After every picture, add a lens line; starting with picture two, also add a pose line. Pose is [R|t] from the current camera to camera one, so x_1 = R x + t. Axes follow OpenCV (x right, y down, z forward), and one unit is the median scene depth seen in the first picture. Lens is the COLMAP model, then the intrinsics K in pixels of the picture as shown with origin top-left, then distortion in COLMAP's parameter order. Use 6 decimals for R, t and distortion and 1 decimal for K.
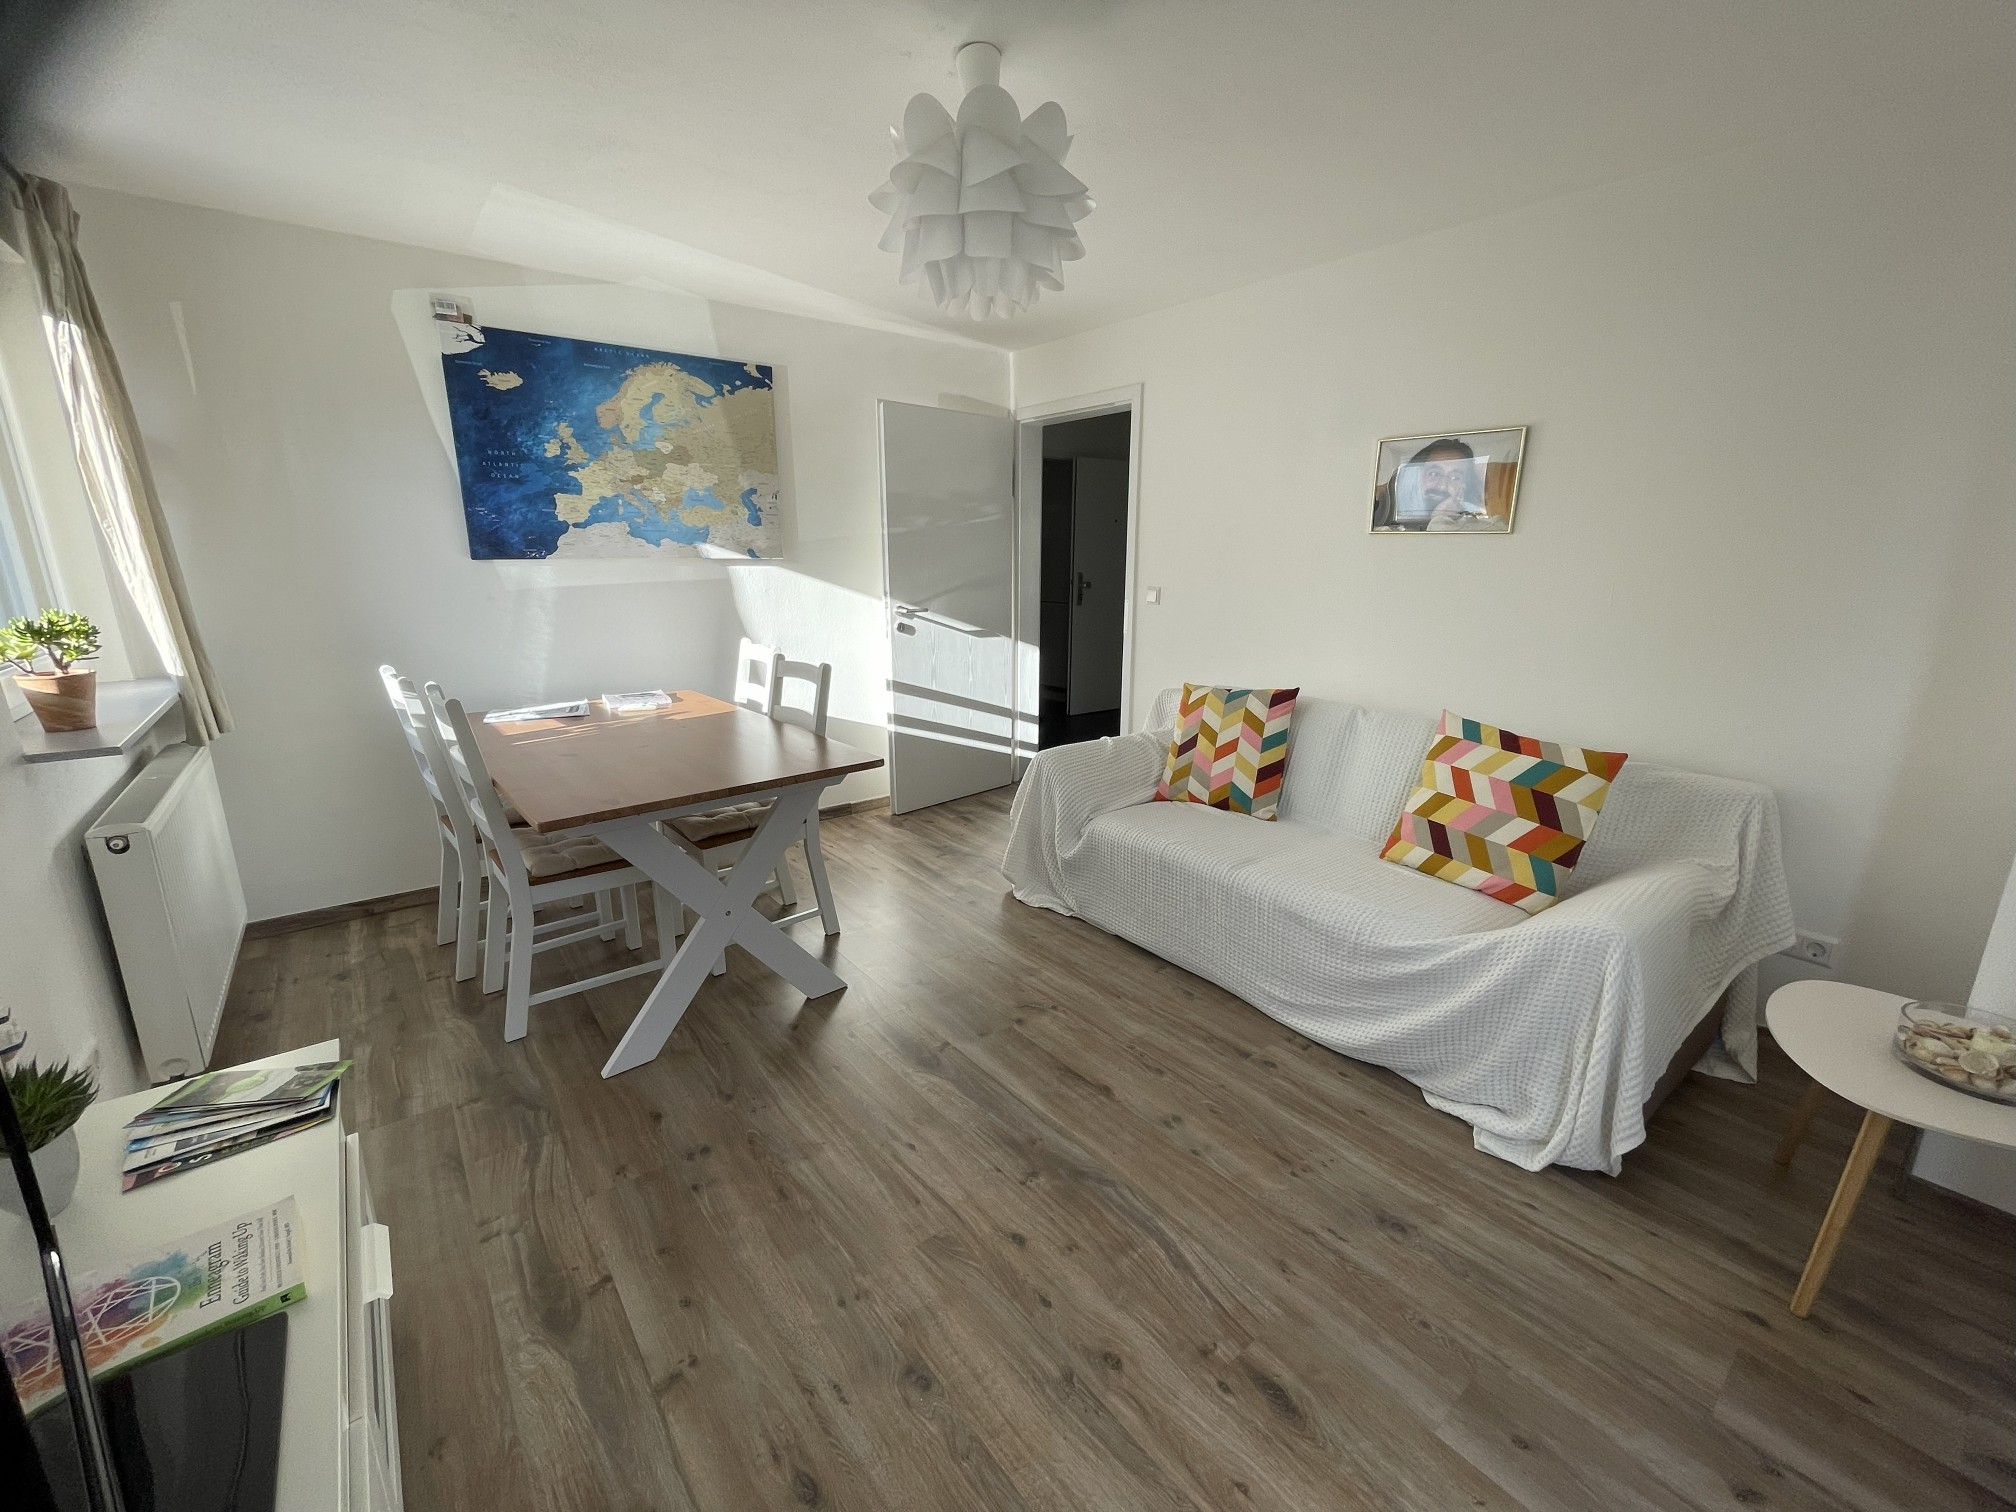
lens RADIAL K [[821.9, 0, 1004.1], [0, 821.9, 756.0], [0, 0, 1]] dist [-0.000306, -0.000046]
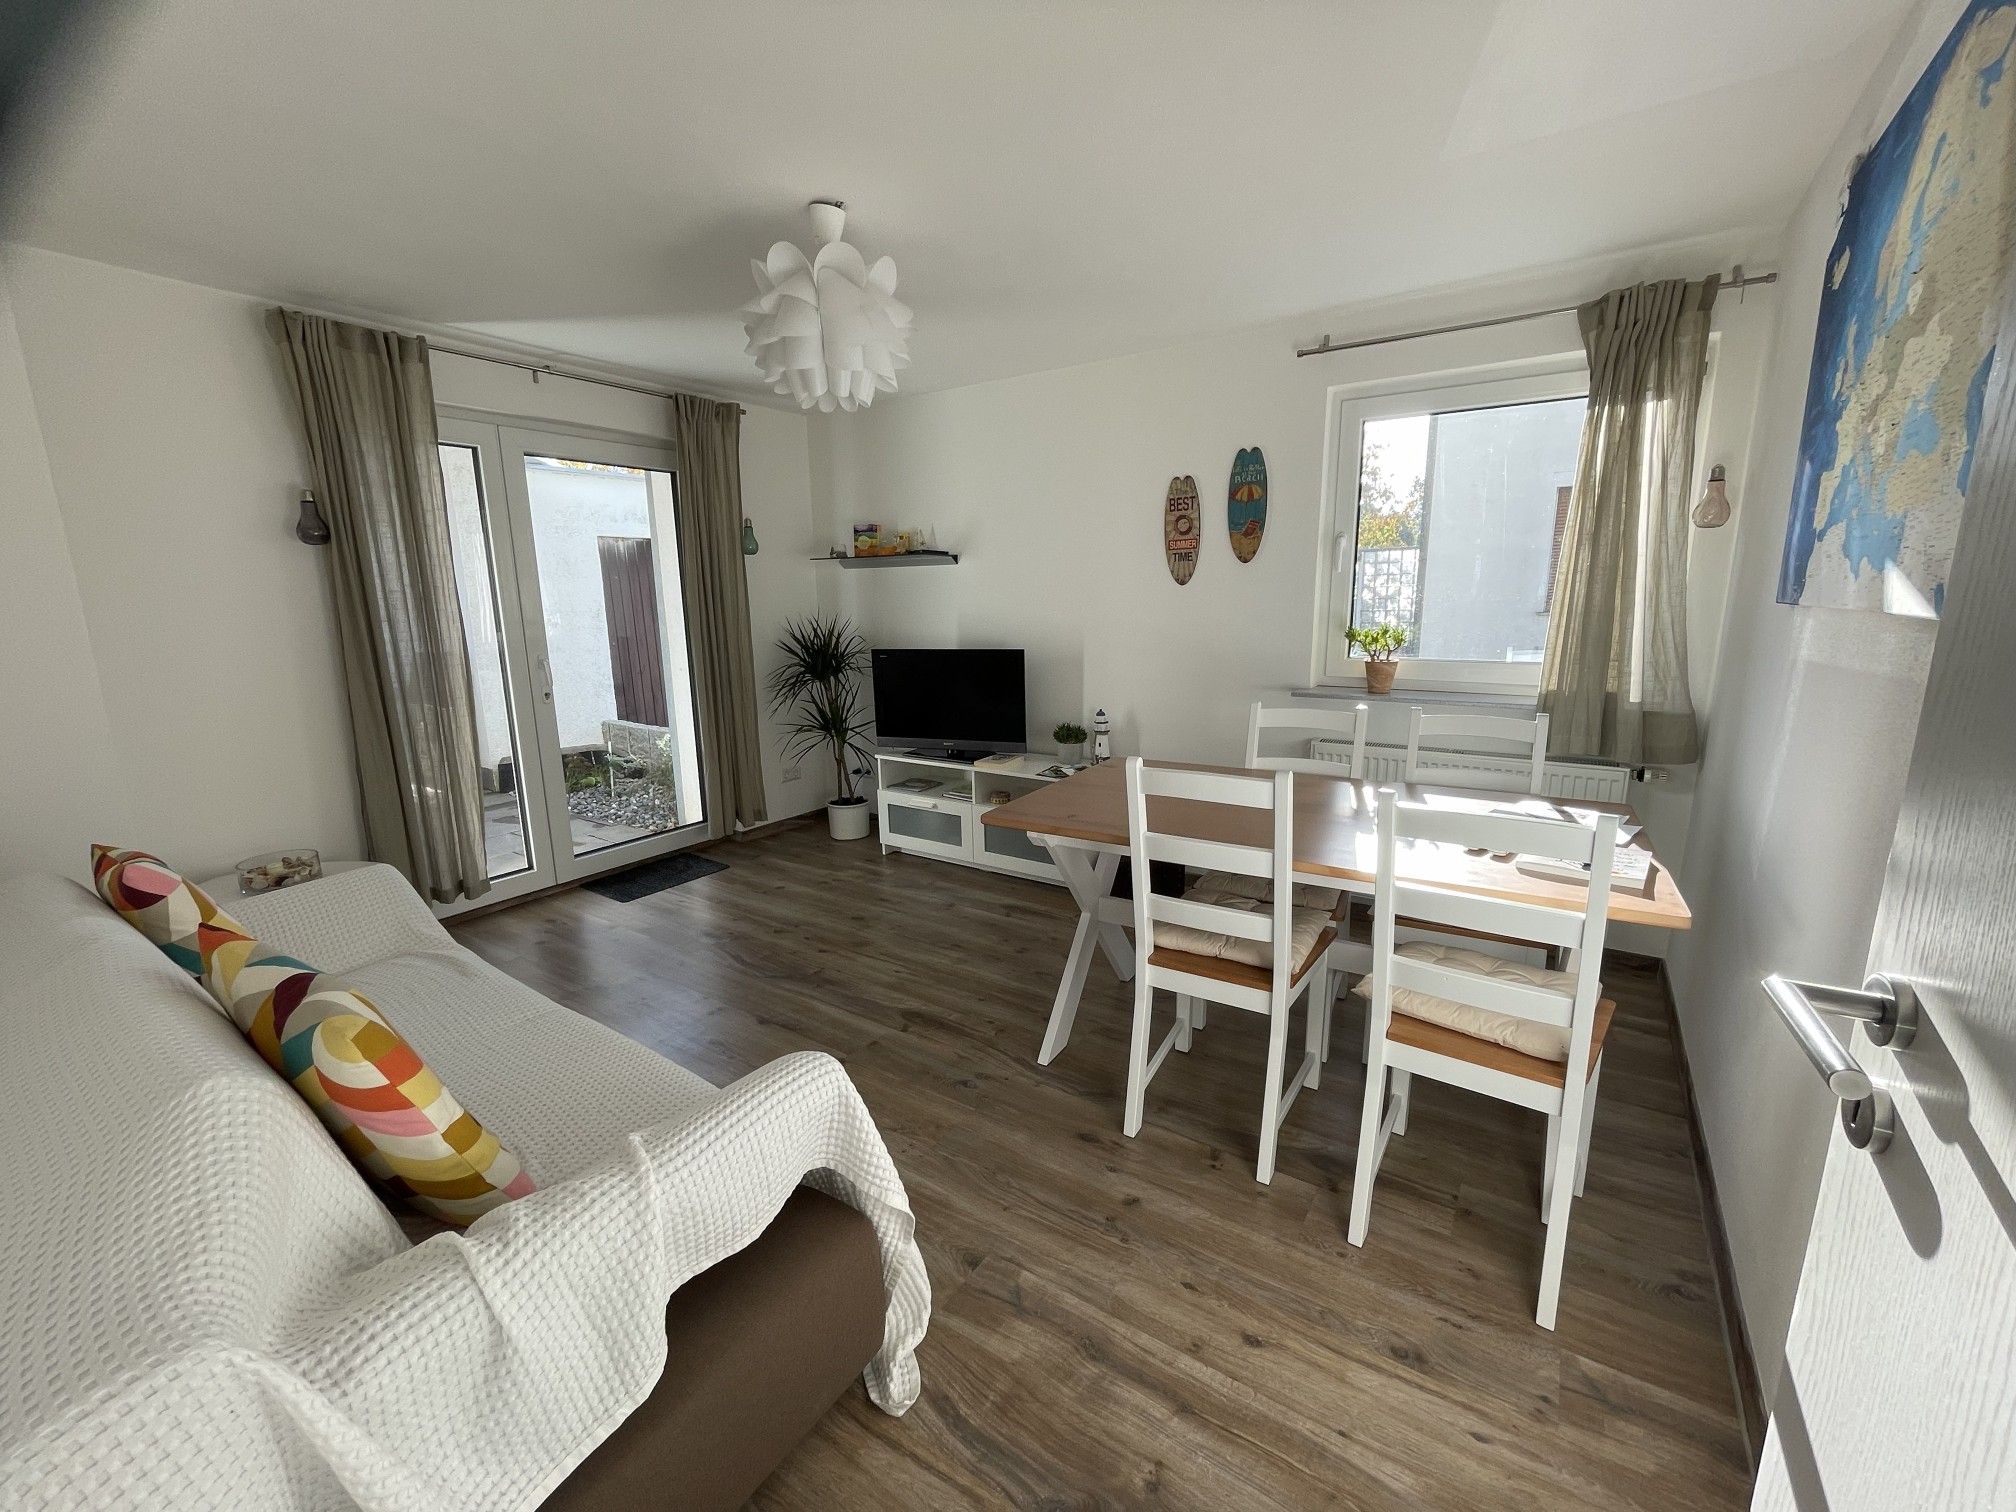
lens RADIAL K [[821.9, 0, 1012.0], [0, 821.9, 757.0], [0, 0, 1]] dist [-0.000306, -0.000046]
pose [[-0.951427, 0.080939, -0.297043, 0.130444], [-0.051035, 0.910012, 0.411428, -0.648821], [0.303614, 0.406604, -0.861680, 2.620533]]
